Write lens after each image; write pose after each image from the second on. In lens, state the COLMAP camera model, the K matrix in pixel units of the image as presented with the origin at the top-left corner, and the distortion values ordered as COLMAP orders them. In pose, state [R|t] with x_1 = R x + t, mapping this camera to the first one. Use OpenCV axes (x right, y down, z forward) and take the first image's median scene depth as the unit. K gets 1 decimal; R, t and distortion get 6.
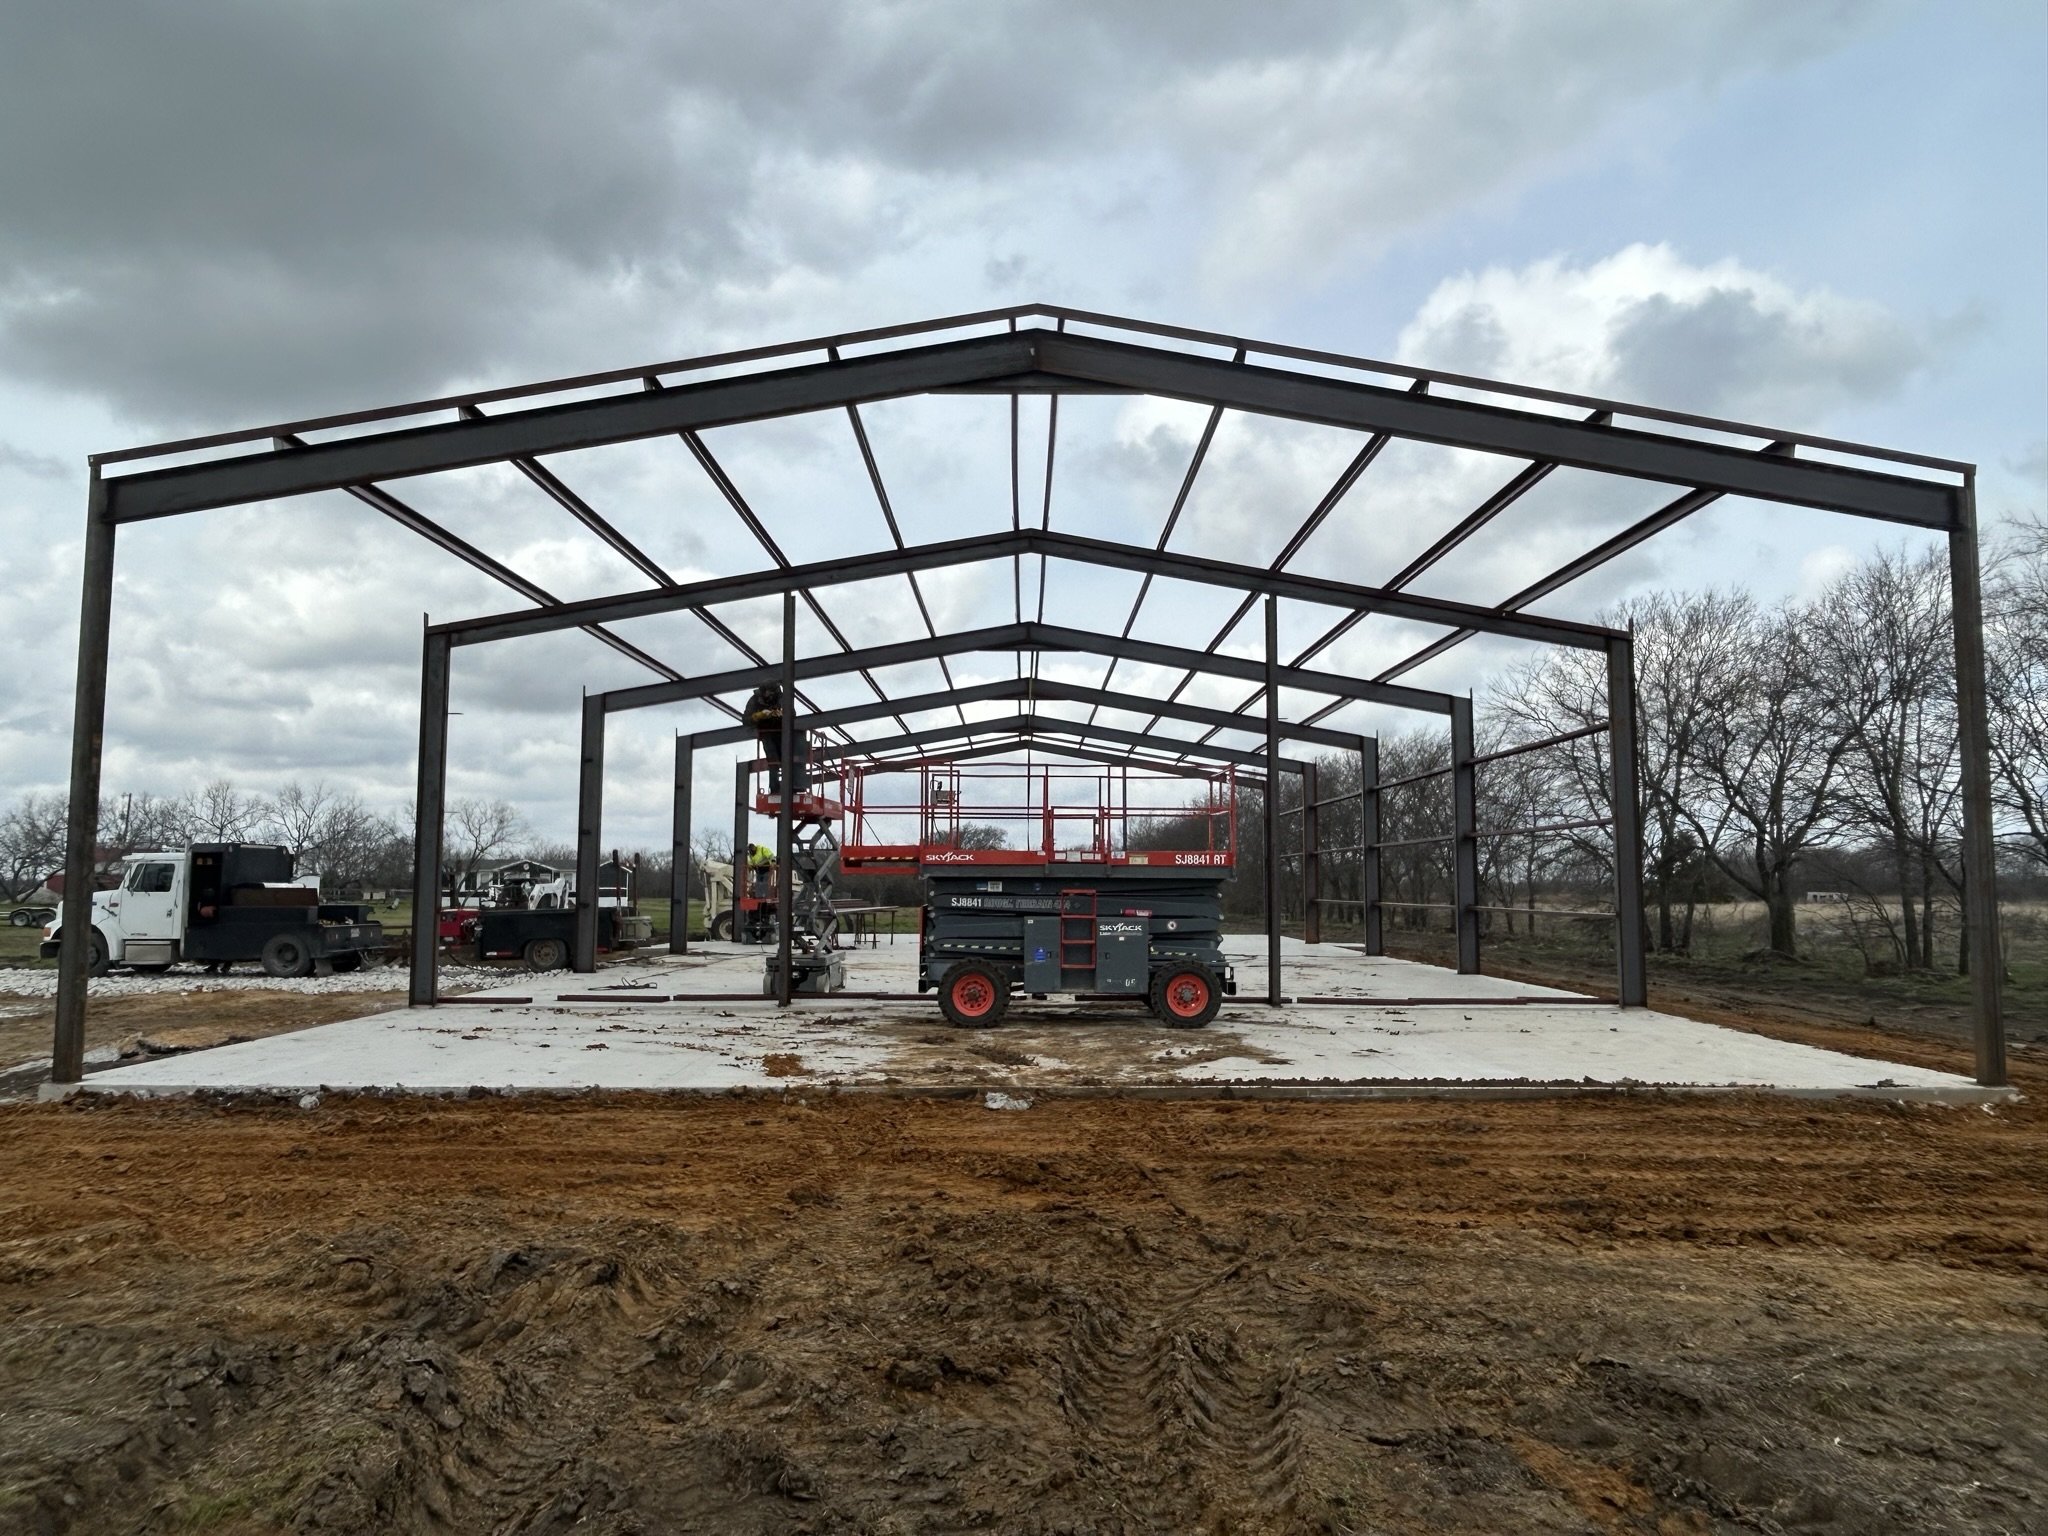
lens RADIAL K [[1349.6, 0, 983.6], [0, 1349.6, 767.1], [0, 0, 1]] dist [-0.005672, -0.000412]
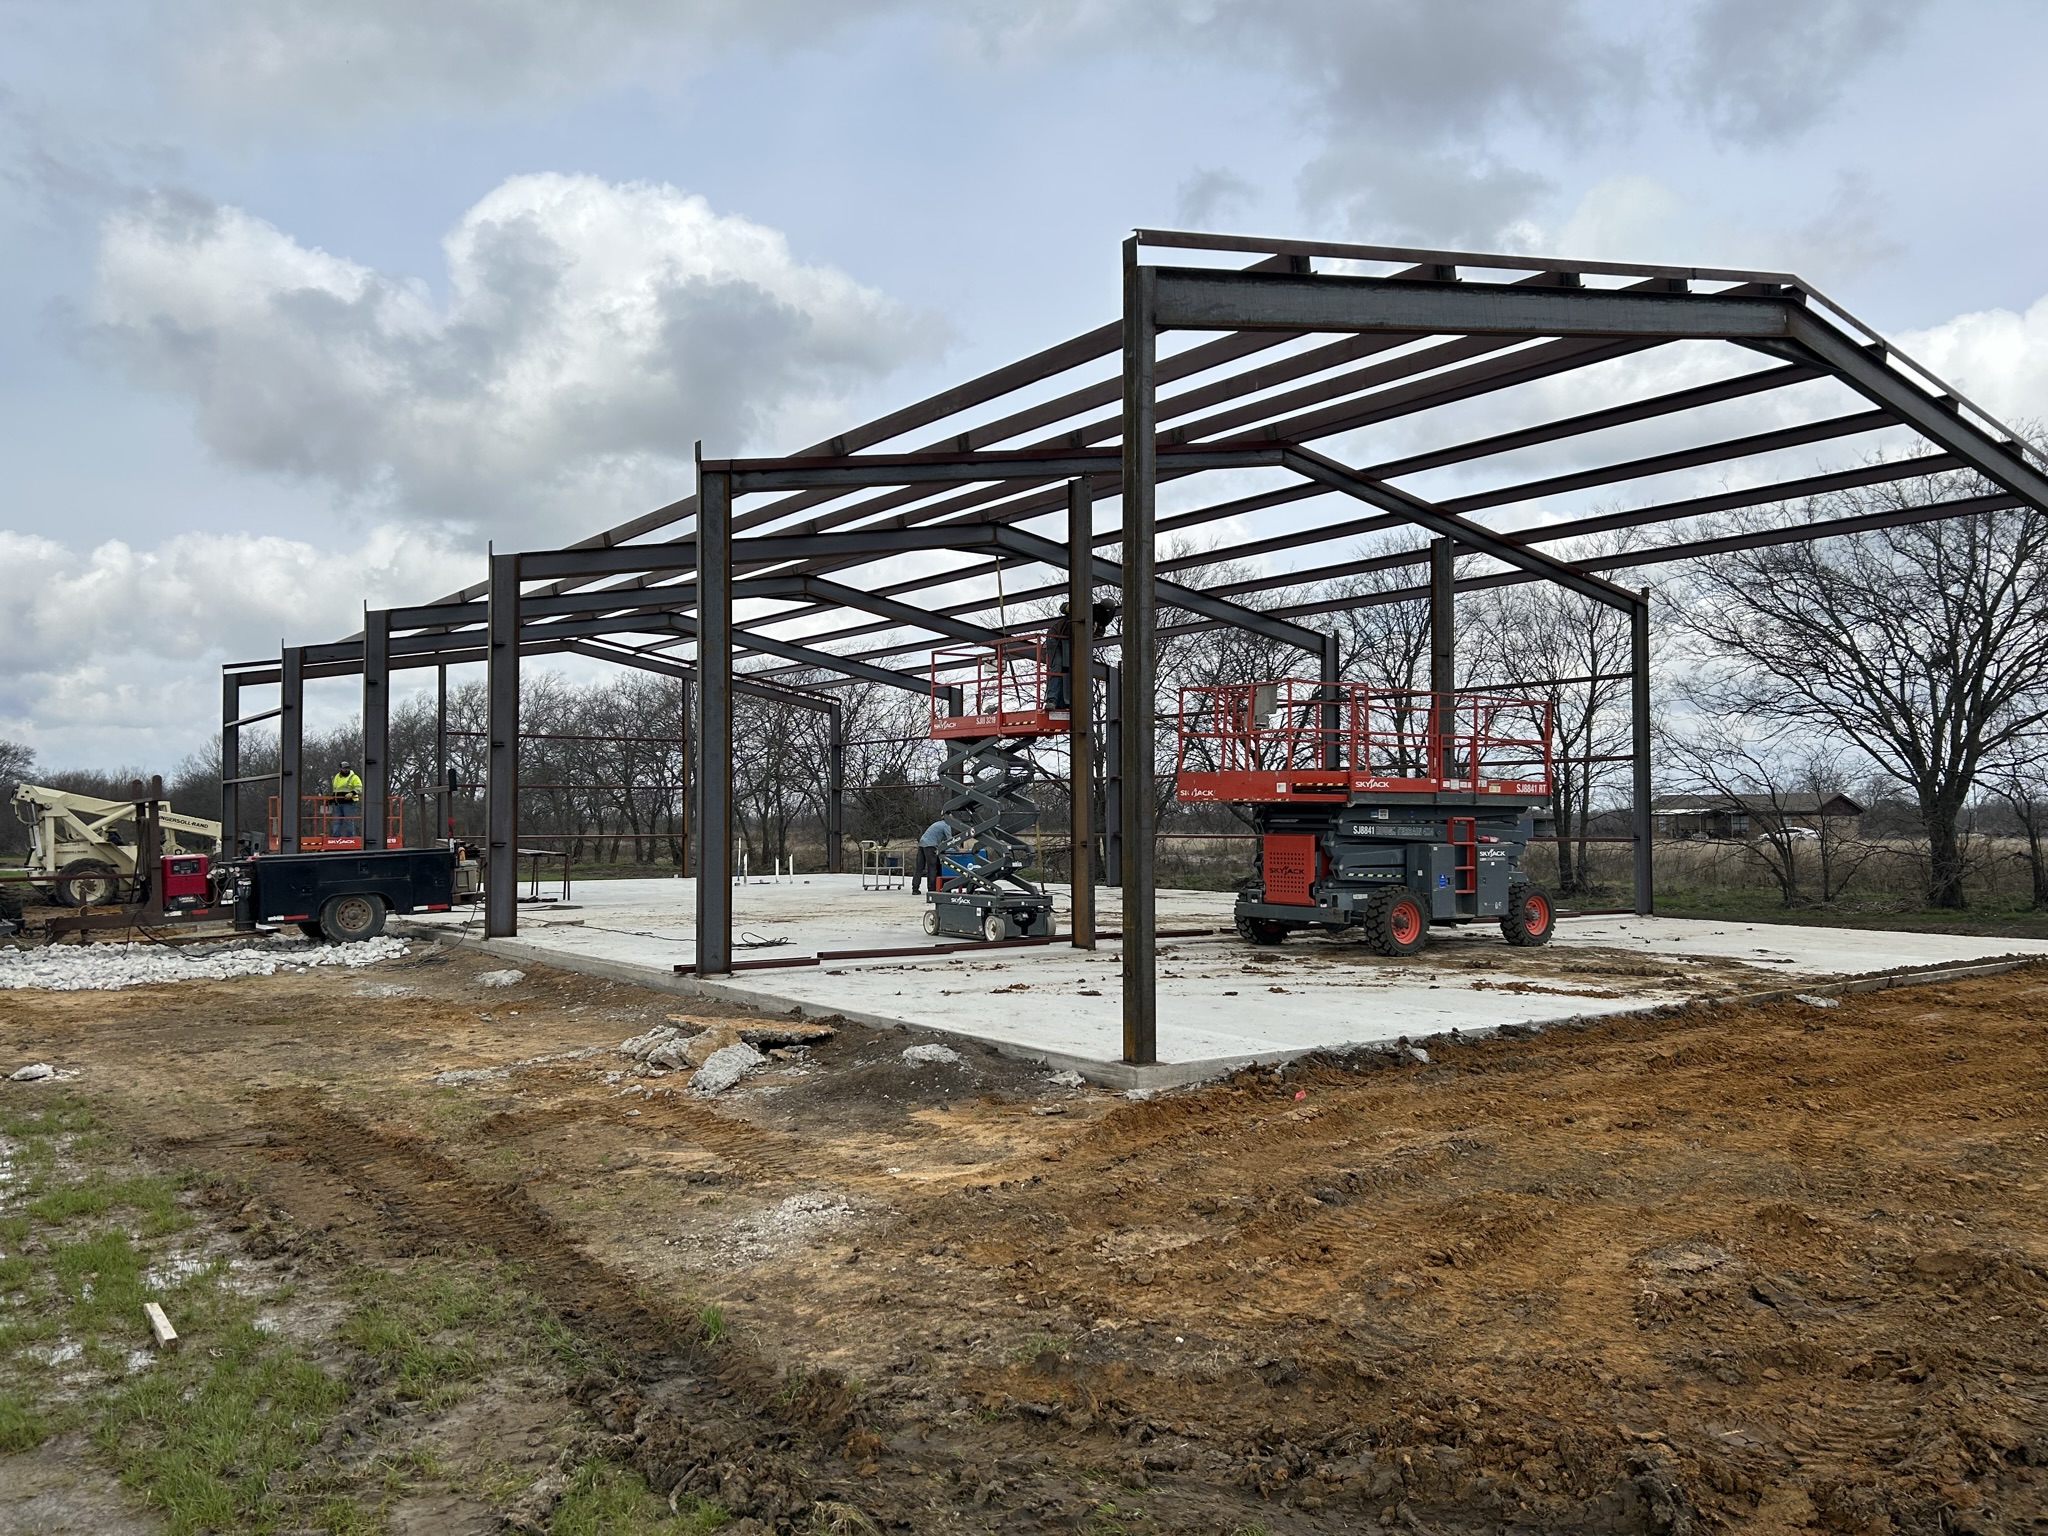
lens RADIAL K [[1571.2, 0, 1014.3], [0, 1571.2, 757.5], [0, 0, 1]] dist [0.033740, -0.037589]
pose [[0.816050, 0.024277, 0.577471, -0.892653], [-0.049584, 0.998375, 0.028097, 0.028943], [-0.575851, -0.051562, 0.815927, 0.226363]]
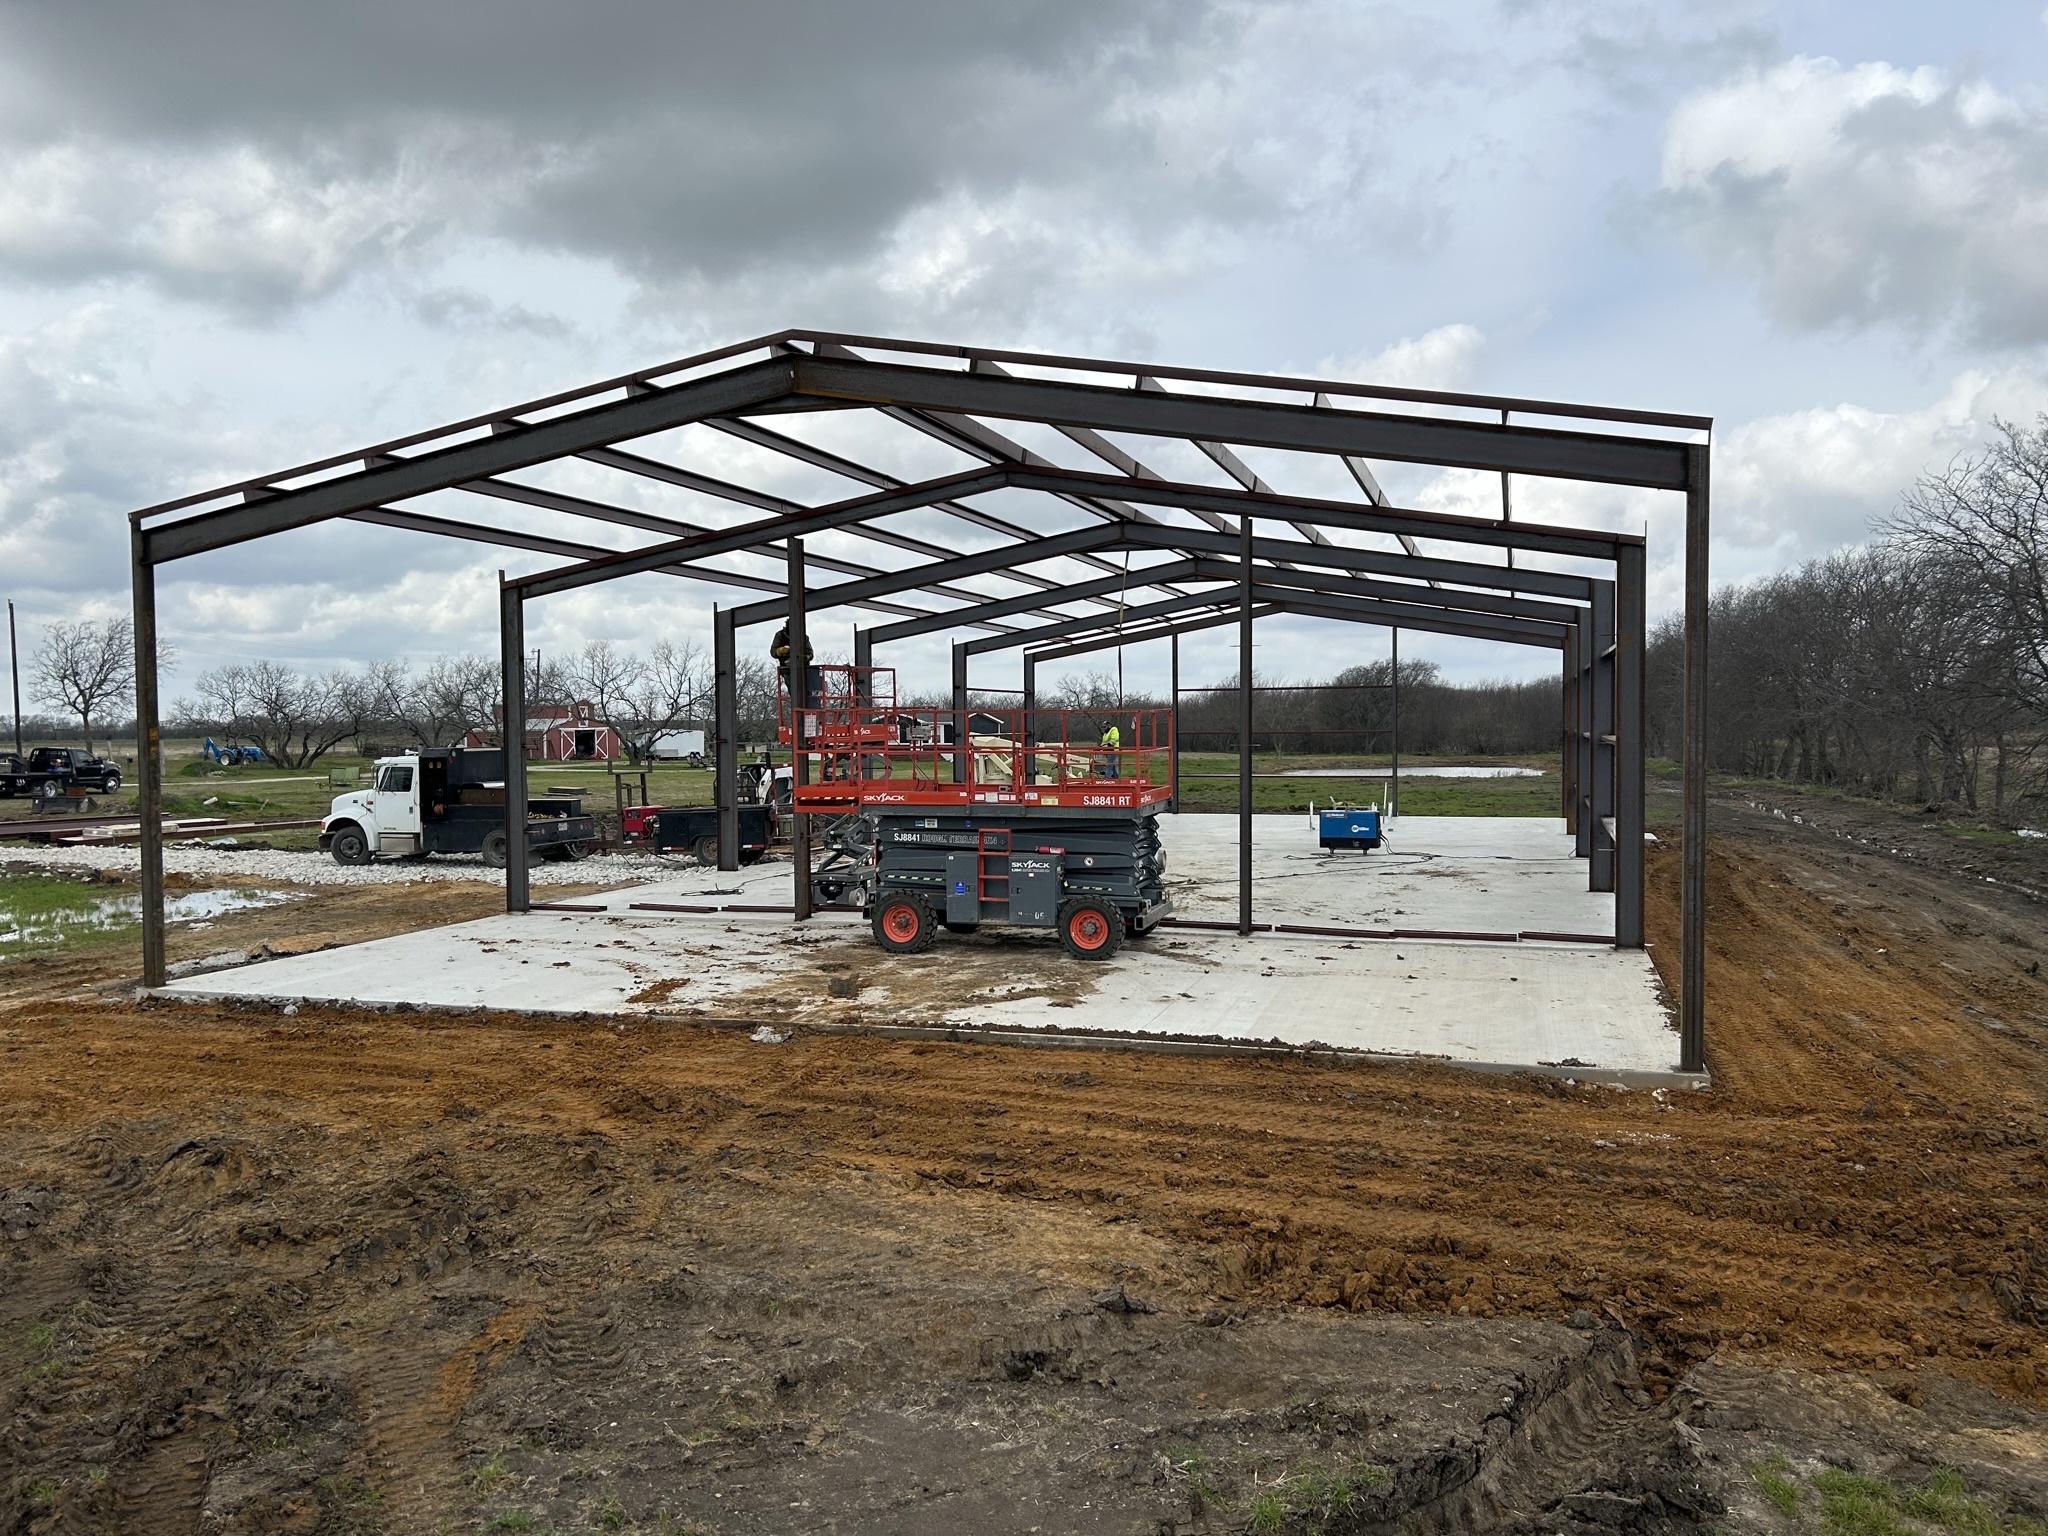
lens RADIAL K [[1571.2, 0, 1039.5], [0, 1571.2, 776.5], [0, 0, 1]] dist [0.033740, -0.037589]
pose [[0.952678, 0.000882, -0.303980, 0.488585], [0.039222, 0.991280, 0.125799, -0.106322], [0.301441, -0.131769, 0.944336, -0.159899]]
